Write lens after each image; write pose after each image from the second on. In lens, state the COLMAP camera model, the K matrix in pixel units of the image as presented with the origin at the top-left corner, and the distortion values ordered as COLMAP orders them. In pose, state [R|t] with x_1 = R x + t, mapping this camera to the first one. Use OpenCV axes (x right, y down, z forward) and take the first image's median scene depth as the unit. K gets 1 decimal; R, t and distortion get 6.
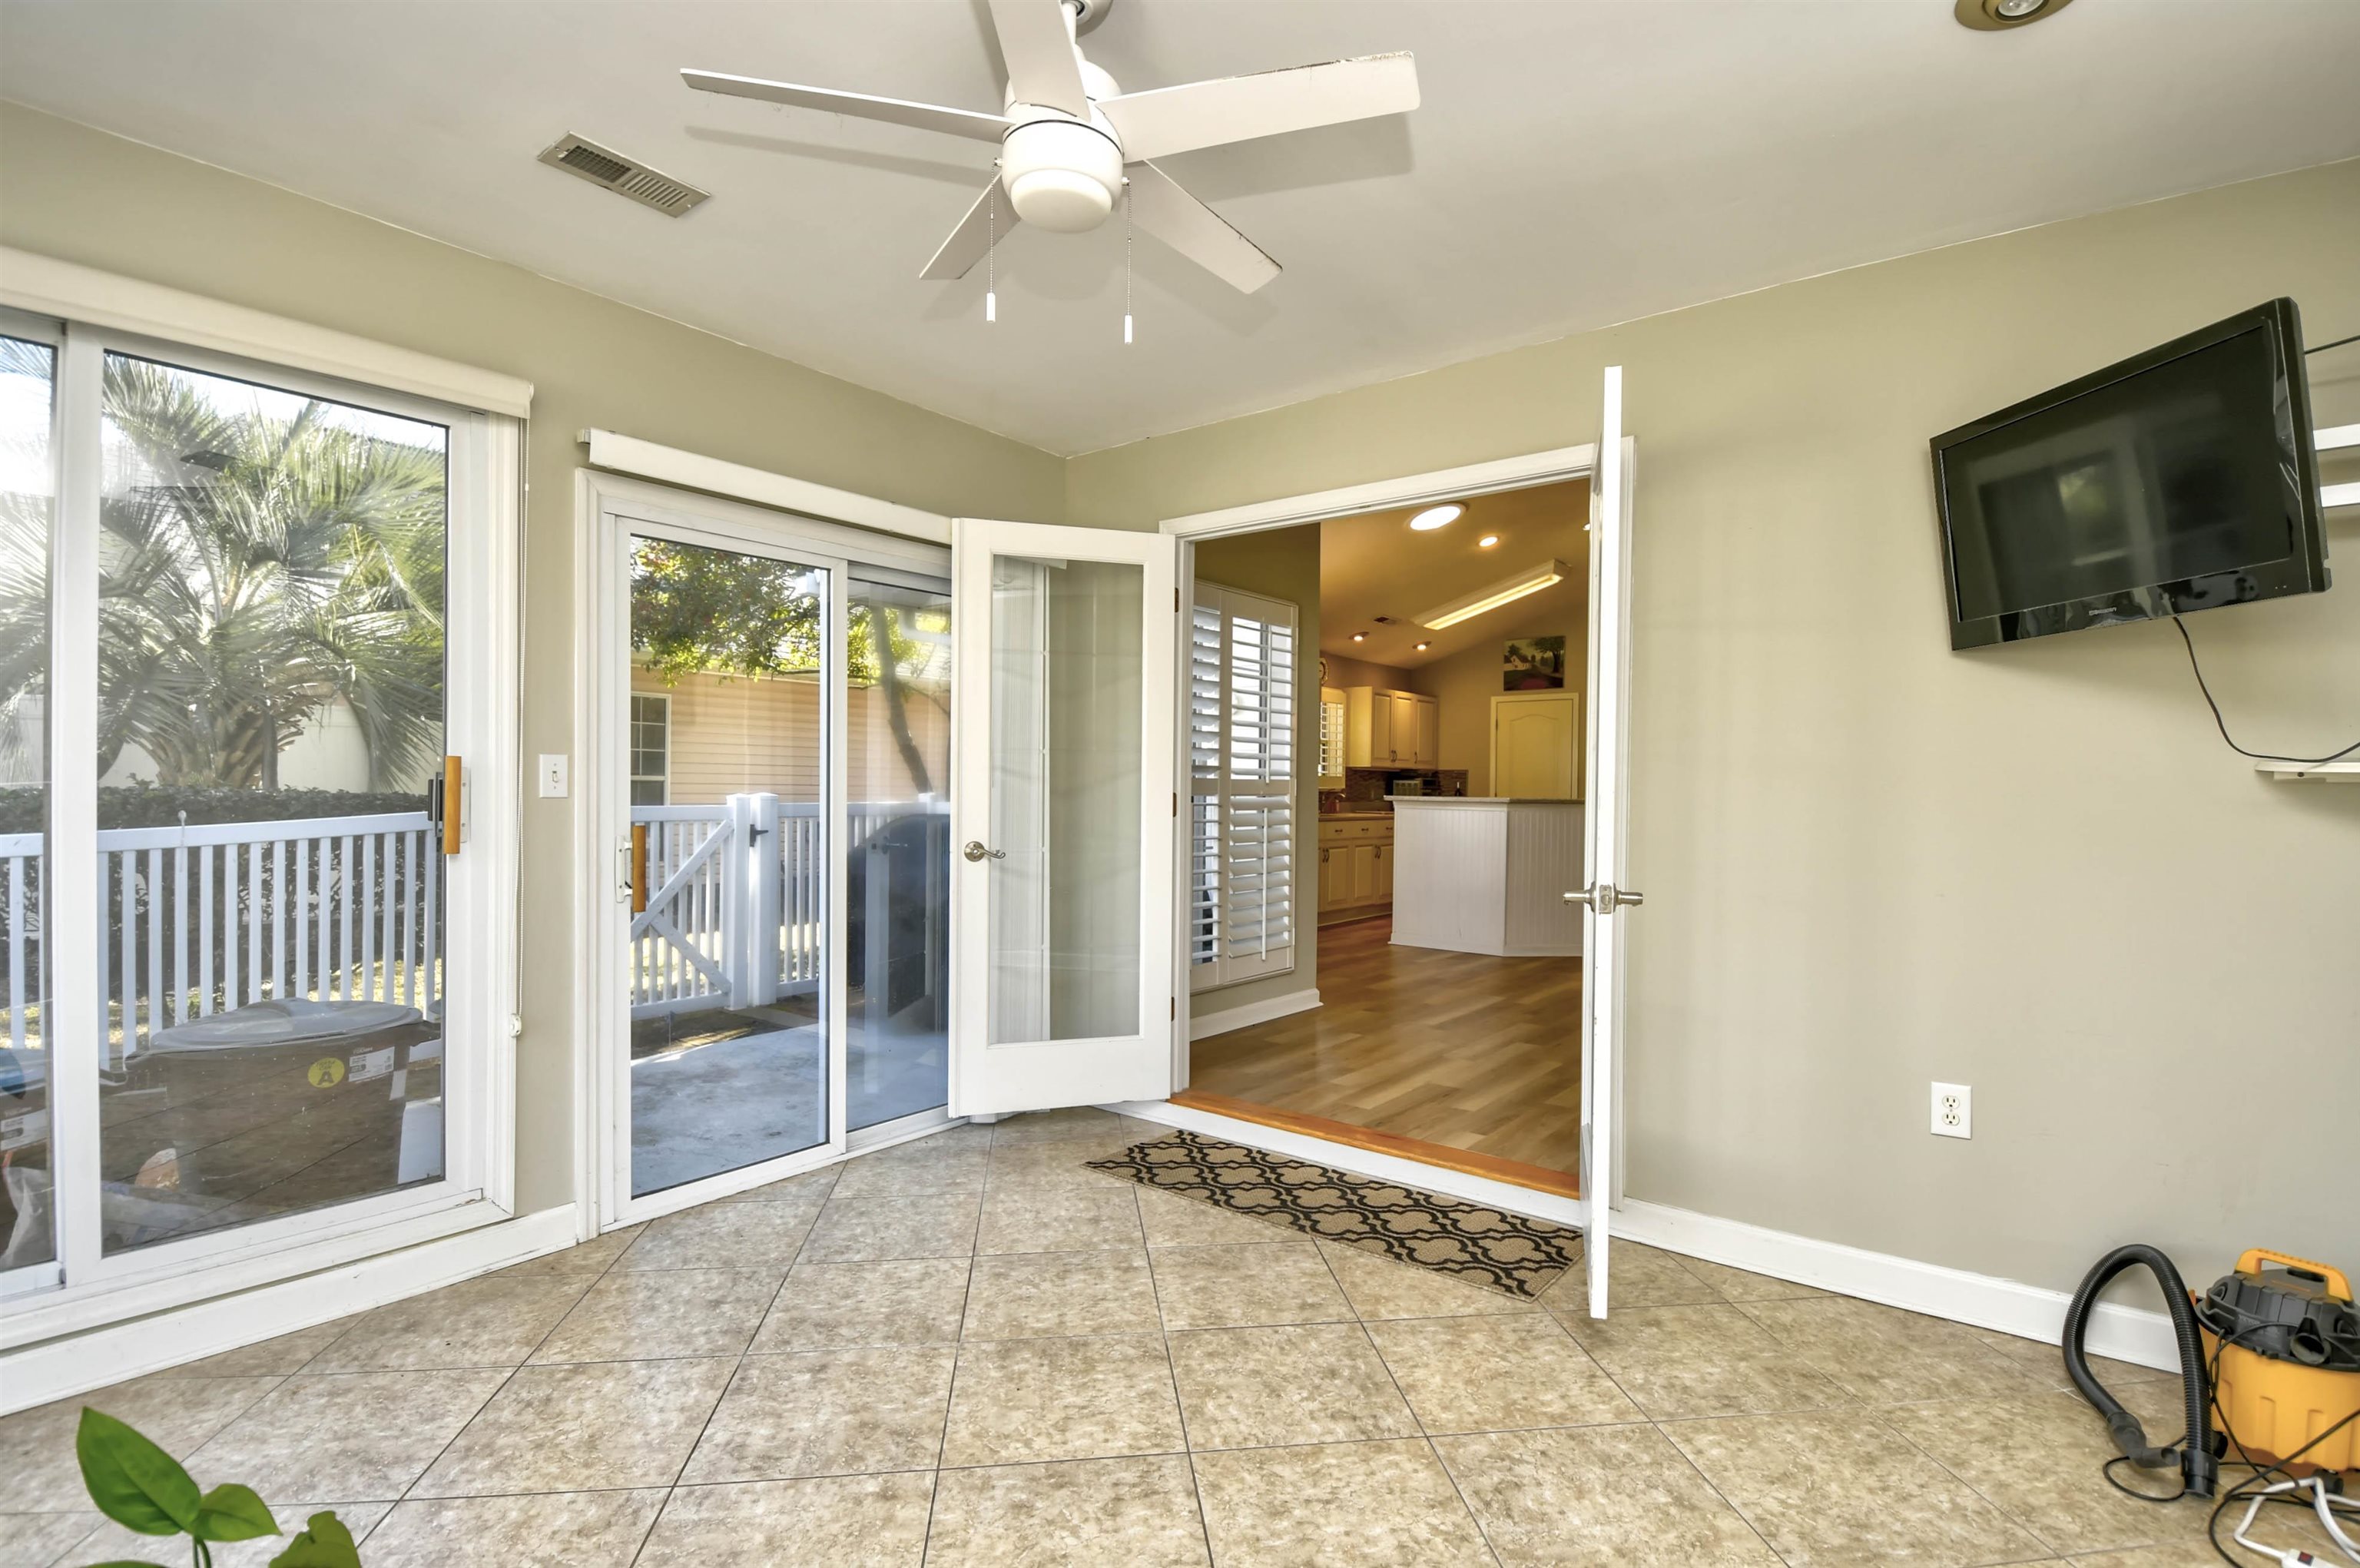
lens RADIAL K [[1107.5, 0, 1180.0], [0, 1107.5, 784.0], [0, 0, 1]] dist [0.001581, -0.017176]
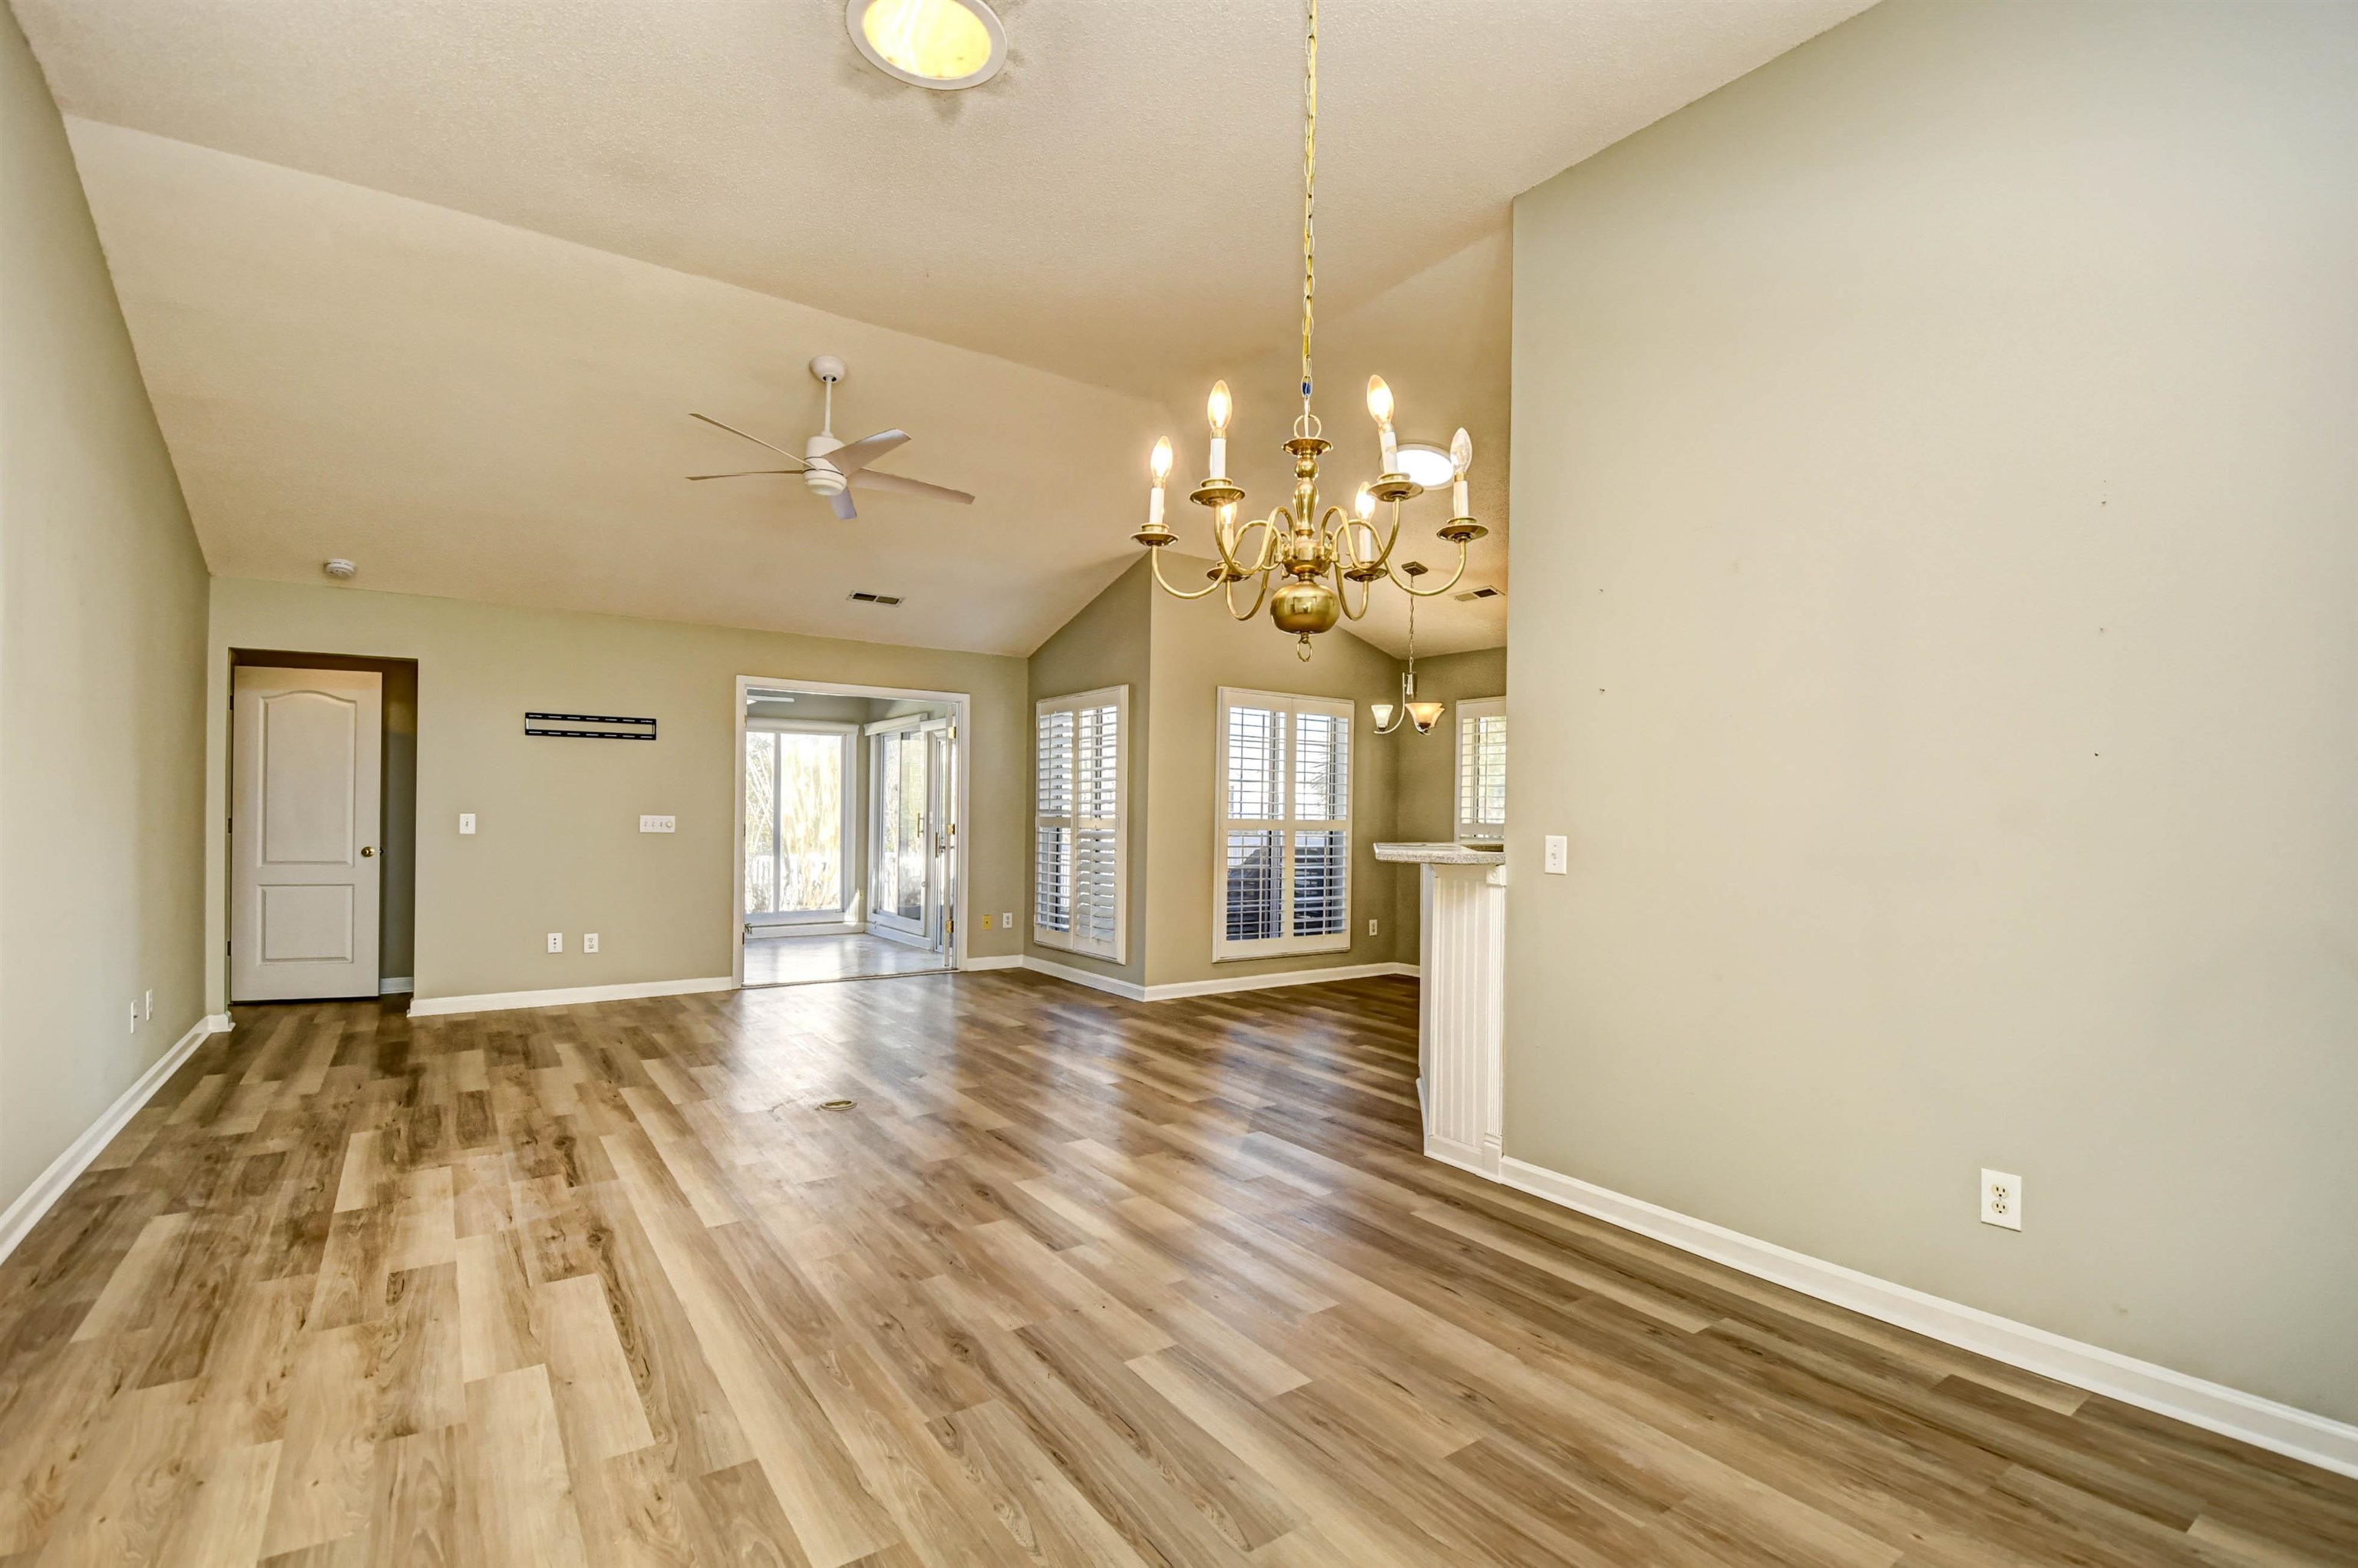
lens RADIAL K [[1064.9, 0, 1191.9], [0, 1064.9, 813.8], [0, 0, 1]] dist [0.014211, -0.021103]
pose [[-0.277515, -0.016507, -0.960579, 0.671094], [-0.013865, 0.999817, -0.013176, 0.002994], [0.960621, 0.009662, -0.277693, 0.739100]]
